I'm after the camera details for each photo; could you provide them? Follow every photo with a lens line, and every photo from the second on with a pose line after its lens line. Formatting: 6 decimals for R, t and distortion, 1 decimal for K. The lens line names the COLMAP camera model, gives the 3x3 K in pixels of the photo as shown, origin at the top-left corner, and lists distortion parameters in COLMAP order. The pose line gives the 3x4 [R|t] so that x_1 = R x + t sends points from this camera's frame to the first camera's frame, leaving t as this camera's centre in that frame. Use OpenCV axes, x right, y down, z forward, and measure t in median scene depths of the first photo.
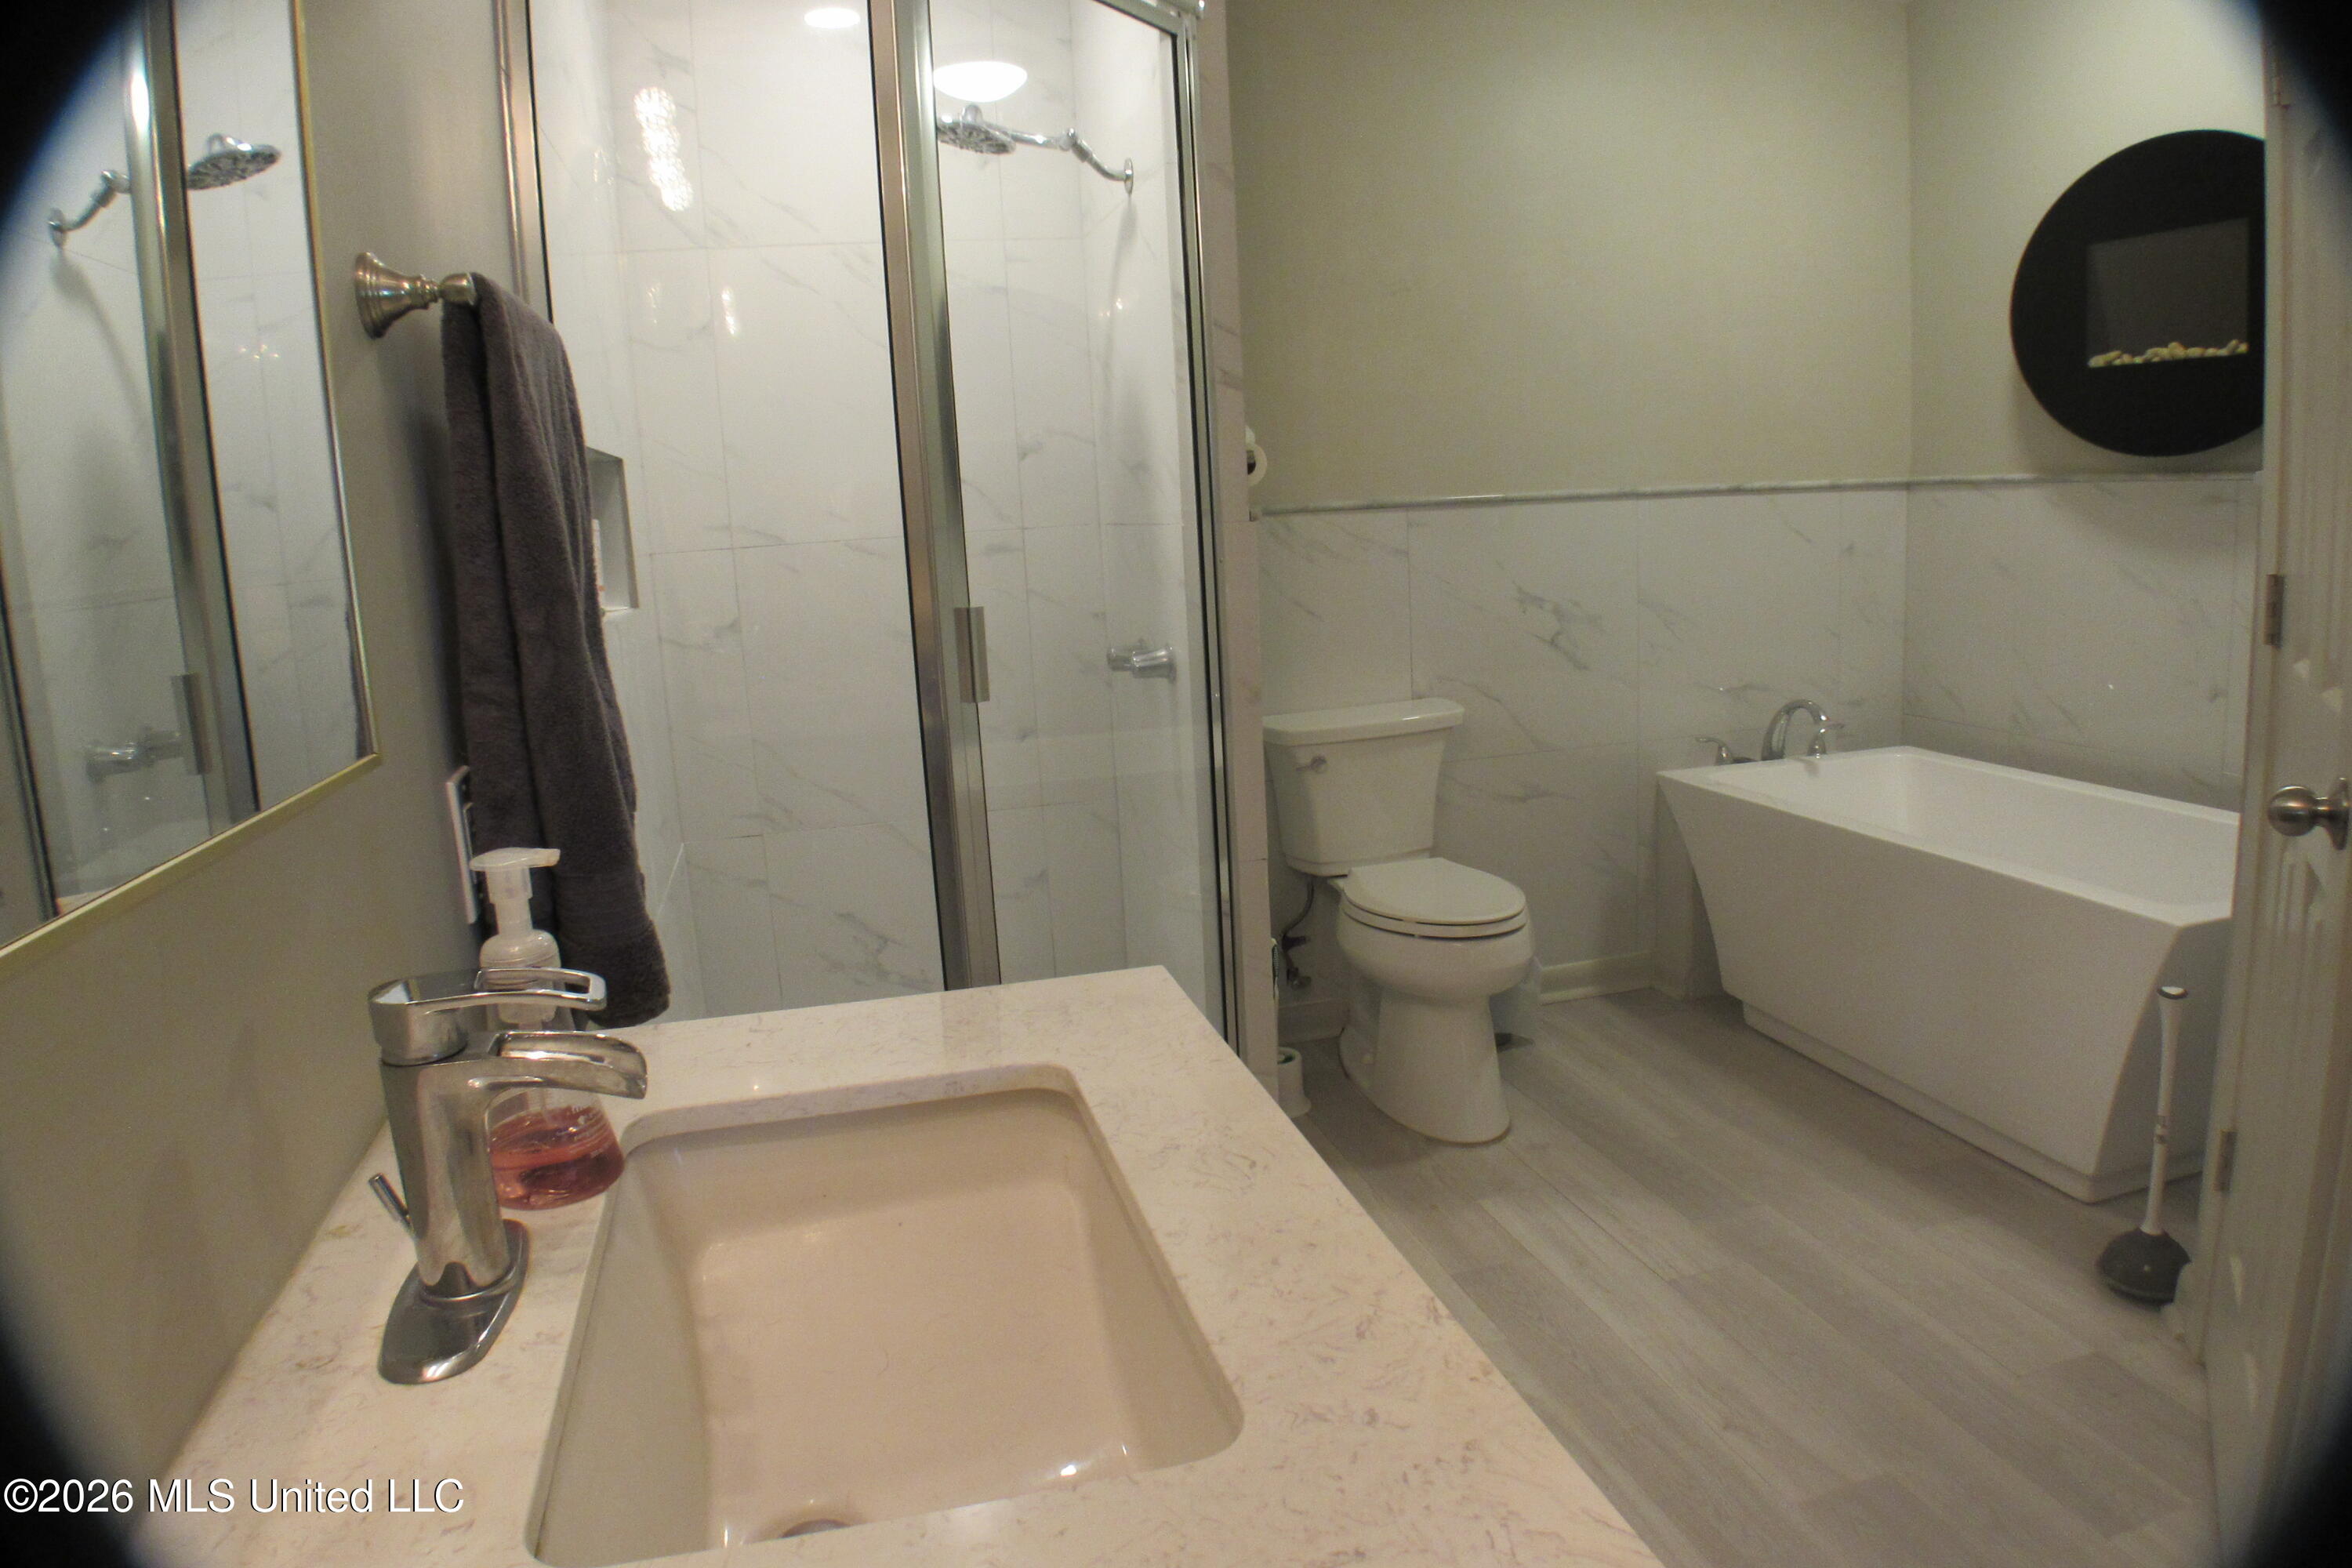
lens RADIAL K [[1474.6, 0, 1170.2], [0, 1474.6, 795.0], [0, 0, 1]] dist [-0.132173, 0.016151]
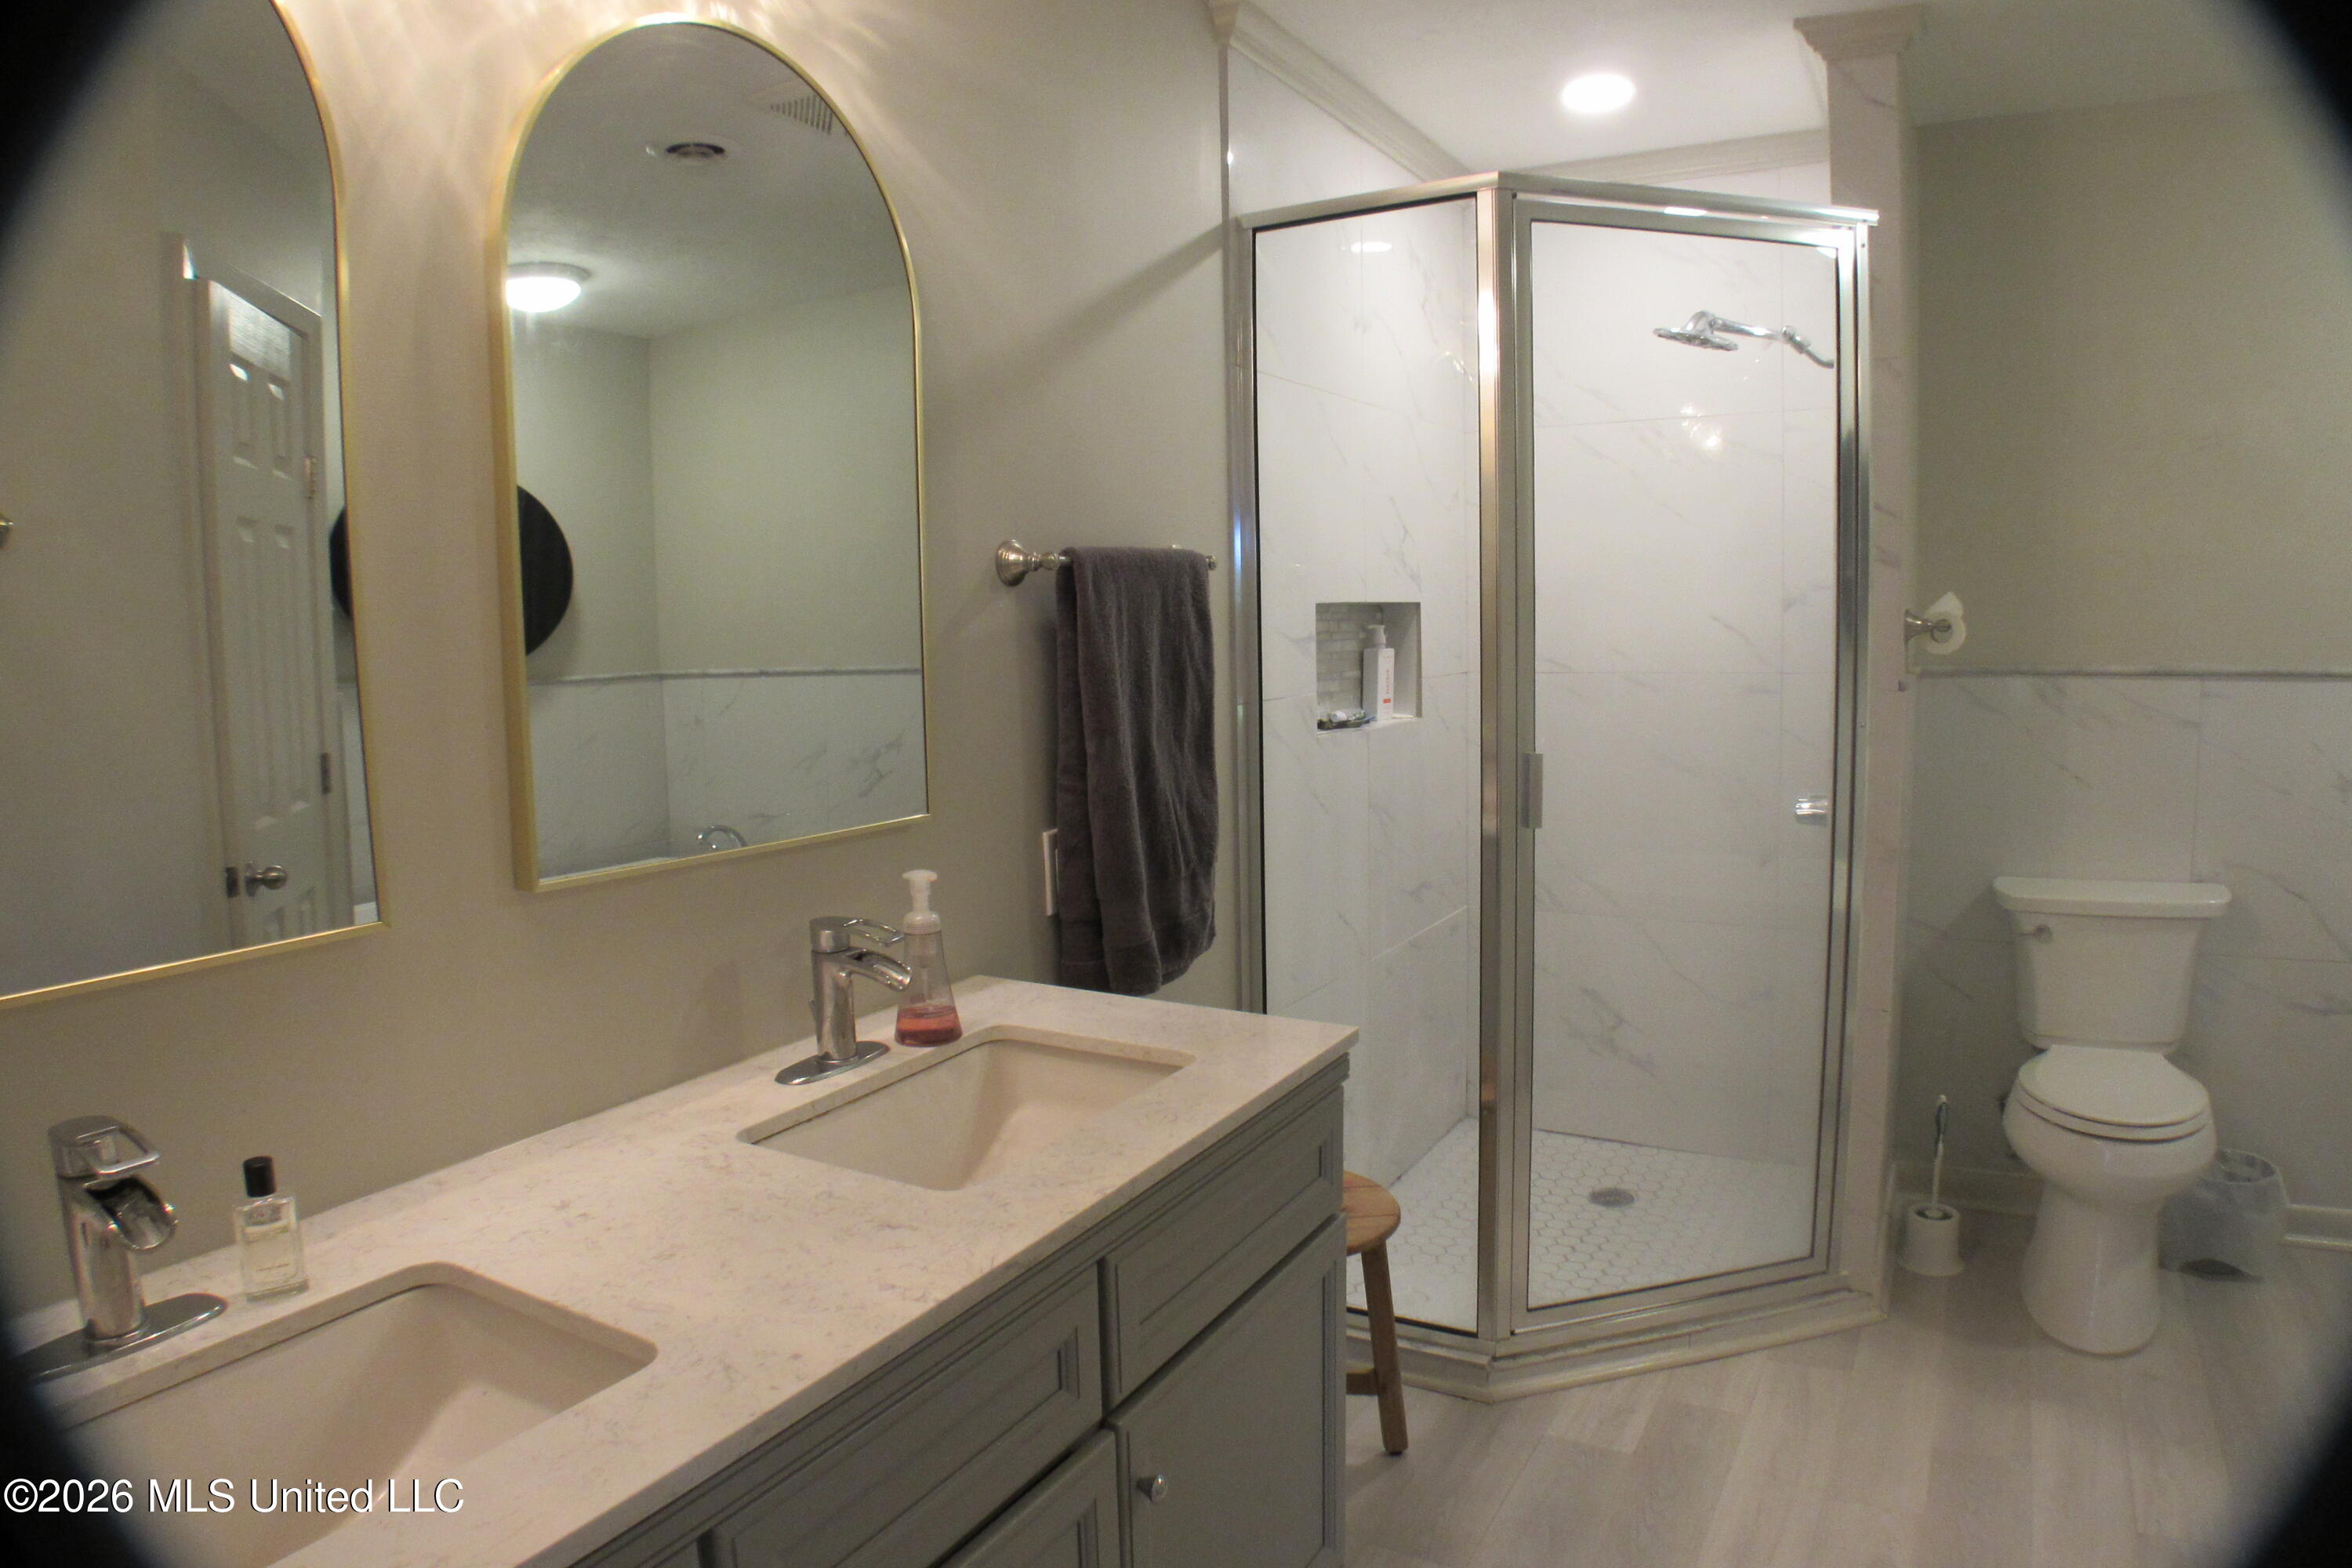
lens RADIAL K [[1474.6, 0, 1170.2], [0, 1474.6, 795.0], [0, 0, 1]] dist [-0.132173, 0.016151]
pose [[0.711128, 0.118015, -0.693087, 0.349319], [-0.148651, 0.988763, 0.015841, -0.043750], [0.687168, 0.091763, 0.720680, -0.081573]]
